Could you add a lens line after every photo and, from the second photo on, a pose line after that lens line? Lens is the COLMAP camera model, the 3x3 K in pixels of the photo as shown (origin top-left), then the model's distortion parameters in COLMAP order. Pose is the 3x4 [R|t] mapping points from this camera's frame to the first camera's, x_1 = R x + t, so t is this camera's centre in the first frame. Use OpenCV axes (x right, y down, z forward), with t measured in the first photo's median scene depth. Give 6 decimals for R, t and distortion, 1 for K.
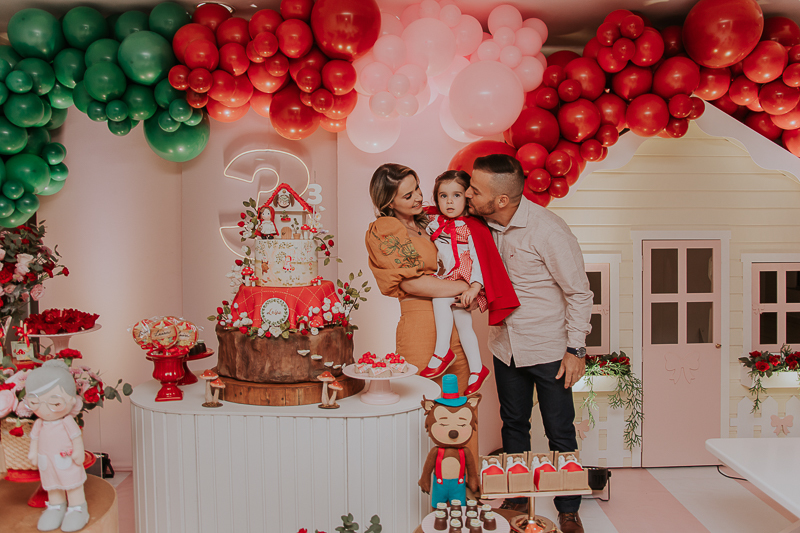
lens RADIAL K [[648.5, 0, 399.7], [0, 648.5, 254.2], [0, 0, 1]] dist [-0.154308, 0.139145]
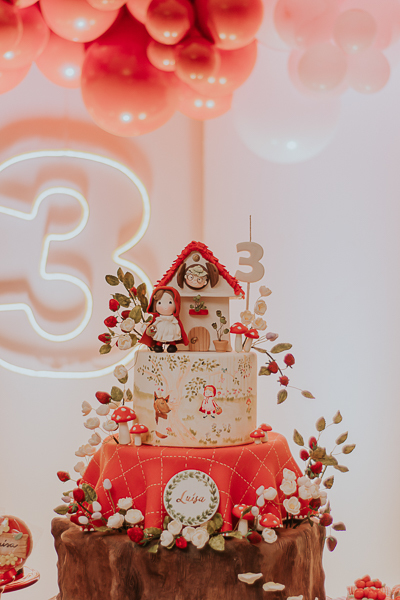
lens RADIAL K [[1349.9, 0, 200.0], [0, 1349.9, 300.0], [0, 0, 1]] dist [-0.039596, 0.053892]
pose [[0.999968, 0.004609, 0.006490, -0.125534], [-0.004425, 0.999594, -0.028130, -0.023422], [-0.006617, 0.028100, 0.999583, -0.043276]]
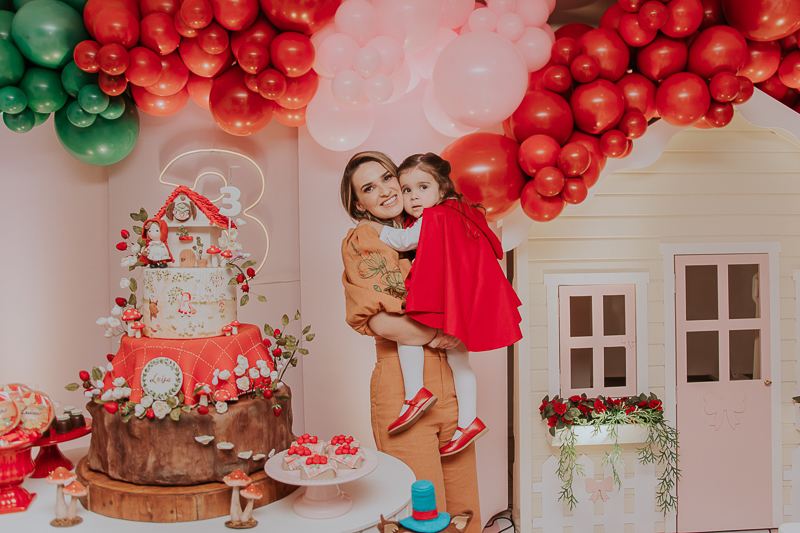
lens RADIAL K [[655.4, 0, 409.6], [0, 655.4, 254.7], [0, 0, 1]] dist [-0.162813, 0.121087]
pose [[0.999814, -0.011871, 0.015168, 0.034509], [0.012116, 0.999796, -0.016165, -0.015849], [-0.014973, 0.016346, 0.999754, 0.215831]]
